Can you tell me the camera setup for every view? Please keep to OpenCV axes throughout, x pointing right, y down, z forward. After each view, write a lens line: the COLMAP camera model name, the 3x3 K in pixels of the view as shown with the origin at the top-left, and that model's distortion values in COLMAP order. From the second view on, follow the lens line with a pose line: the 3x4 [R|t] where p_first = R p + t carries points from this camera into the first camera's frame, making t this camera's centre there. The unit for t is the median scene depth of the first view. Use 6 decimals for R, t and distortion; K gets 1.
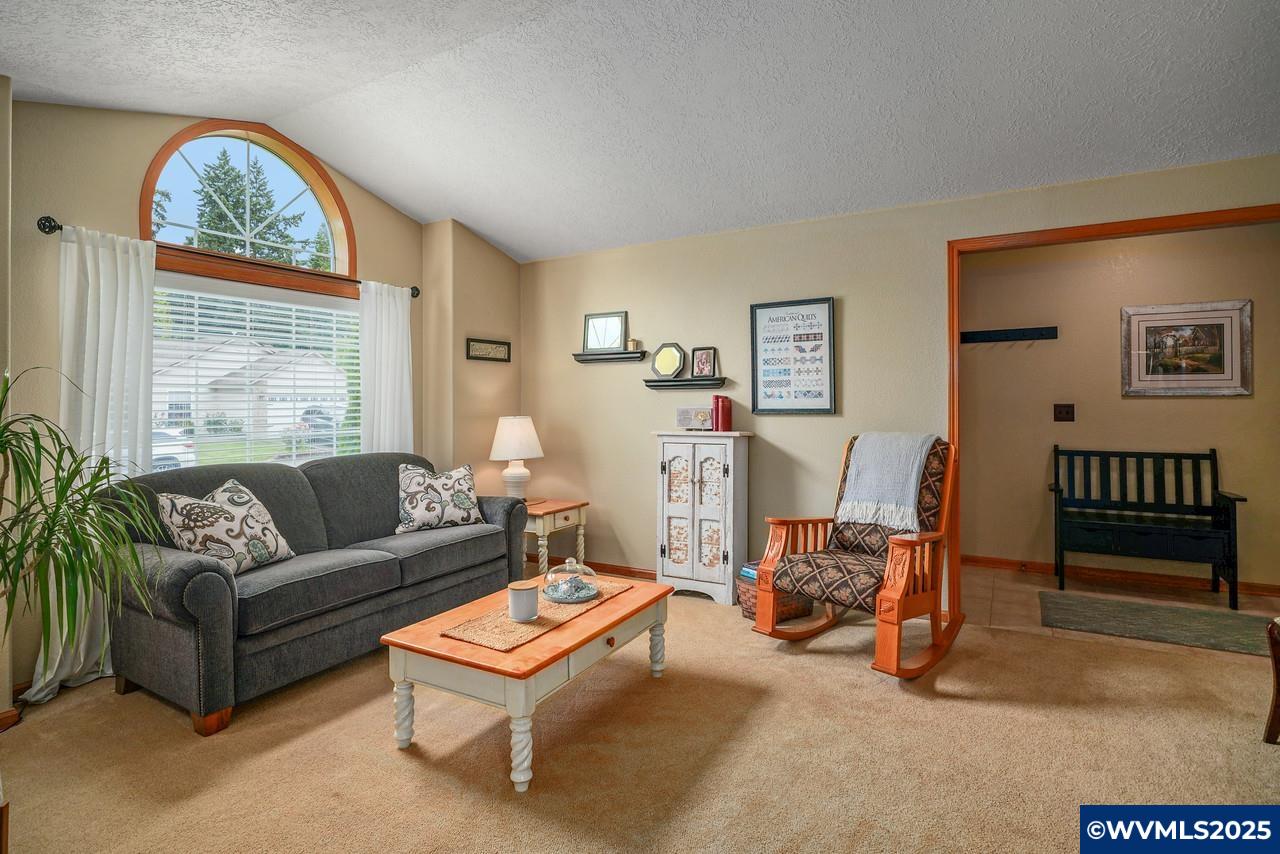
lens RADIAL K [[657.6, 0, 638.7], [0, 657.6, 419.5], [0, 0, 1]] dist [-0.005058, -0.000421]
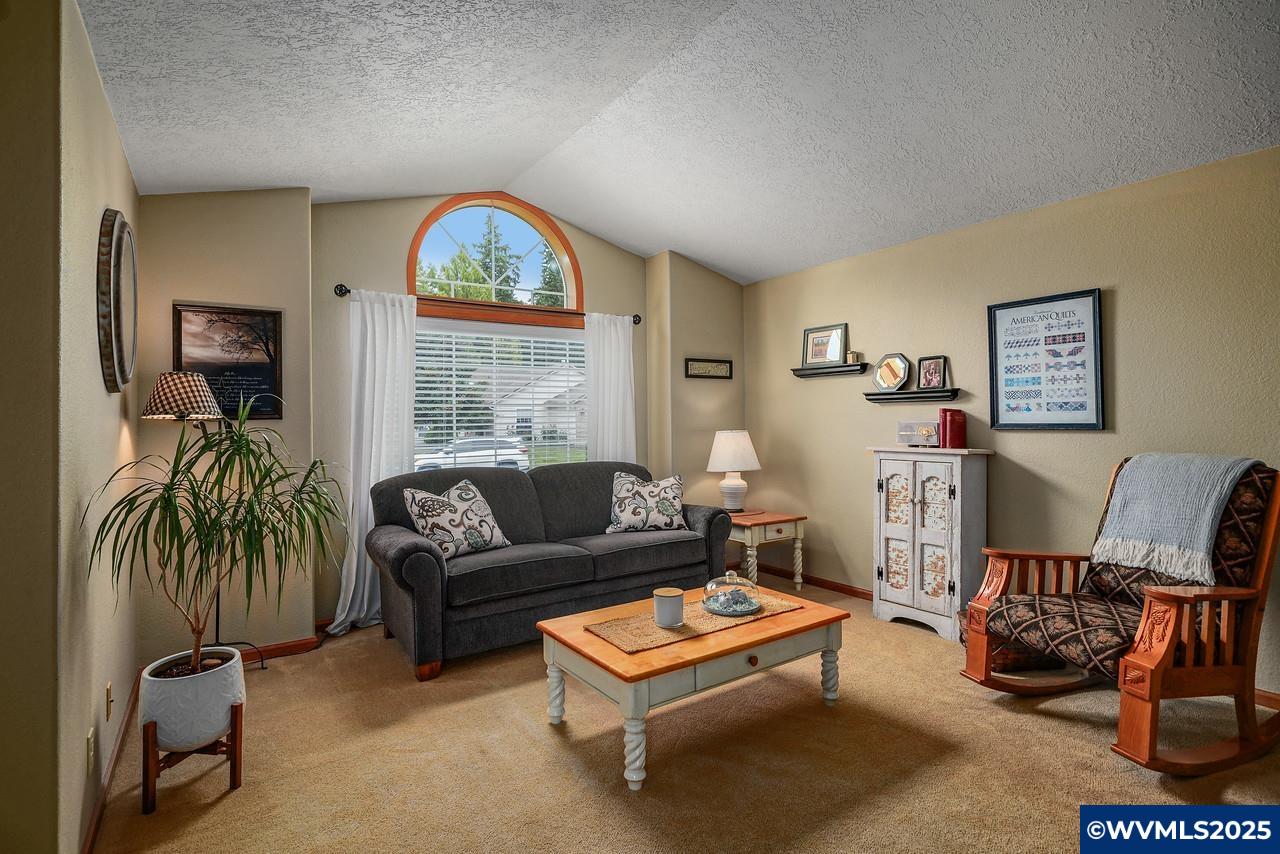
lens RADIAL K [[612.1, 0, 636.3], [0, 612.1, 432.7], [0, 0, 1]] dist [0.003548, 0.000344]
pose [[0.899612, 0.007544, -0.436625, 0.133434], [-0.007500, 0.999970, 0.001826, -0.002306], [0.436626, 0.001632, 0.899642, 0.065587]]
